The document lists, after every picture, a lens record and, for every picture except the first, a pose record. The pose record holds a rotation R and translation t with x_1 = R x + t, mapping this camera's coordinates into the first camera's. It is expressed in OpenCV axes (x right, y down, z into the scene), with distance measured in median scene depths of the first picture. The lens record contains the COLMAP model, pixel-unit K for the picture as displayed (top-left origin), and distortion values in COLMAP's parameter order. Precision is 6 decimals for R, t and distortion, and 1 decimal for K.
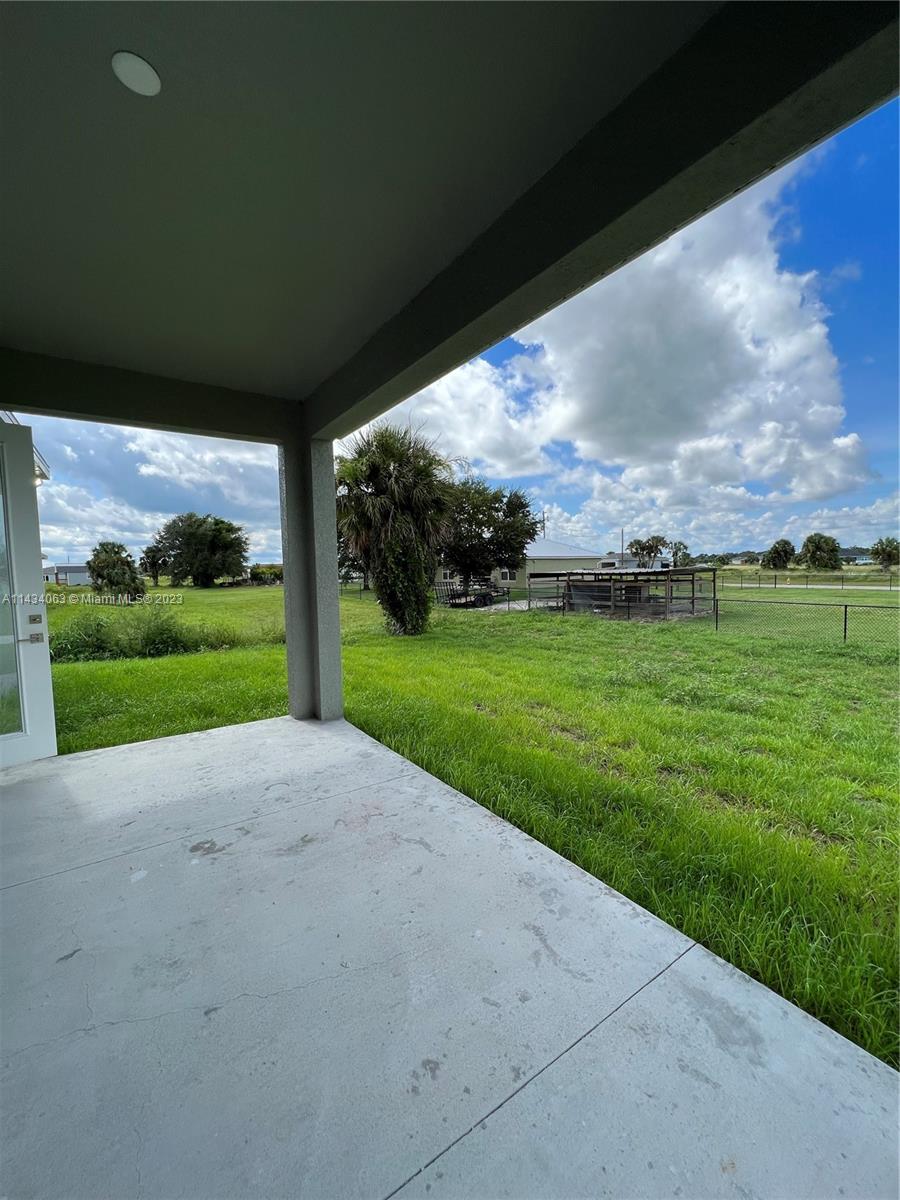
lens RADIAL K [[476.1, 0, 451.9], [0, 476.1, 601.7], [0, 0, 1]] dist [0.001613, 0.000315]
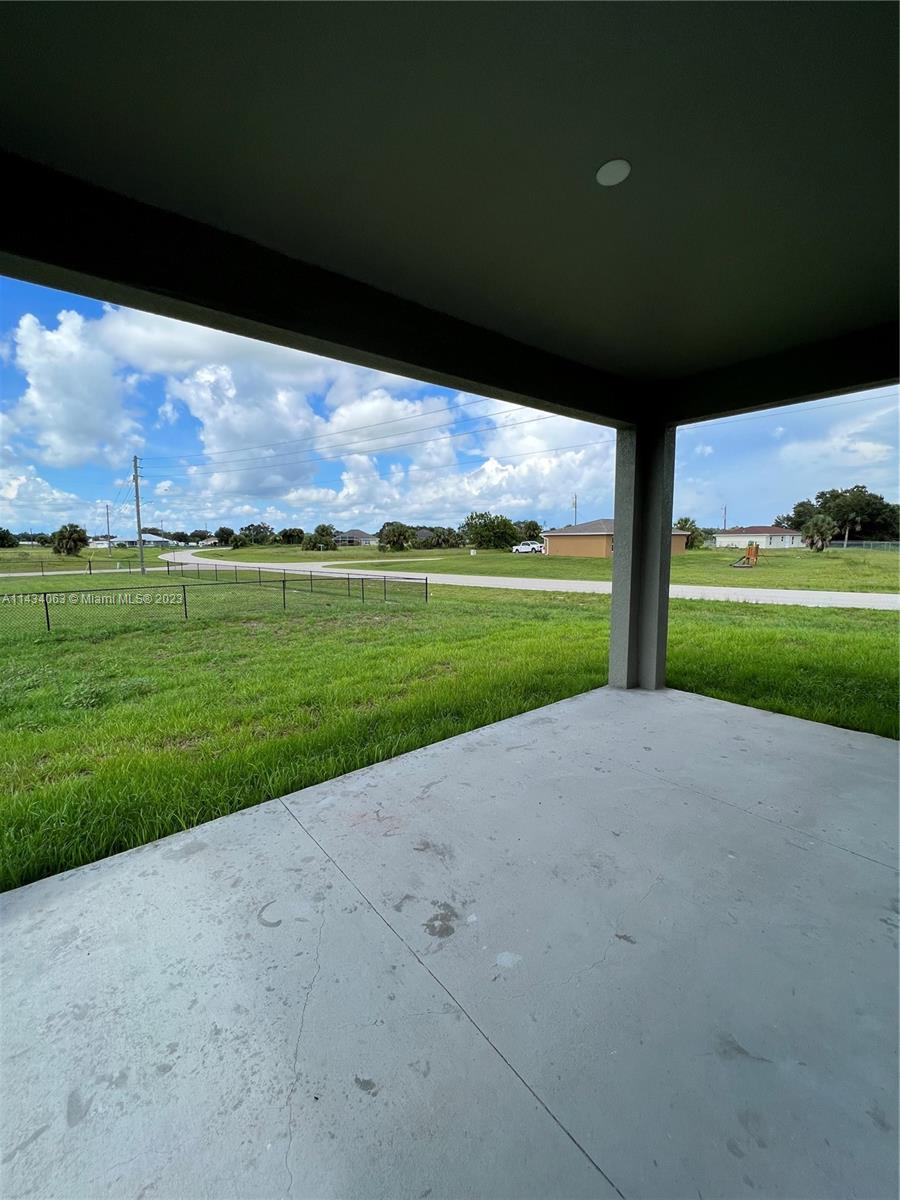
lens RADIAL K [[476.1, 0, 451.9], [0, 476.1, 601.7], [0, 0, 1]] dist [0.001613, 0.000315]
pose [[-0.070841, -0.105616, 0.991880, -1.240071], [0.079307, 0.990634, 0.111147, -0.090551], [-0.994330, 0.086537, -0.061802, 0.989903]]
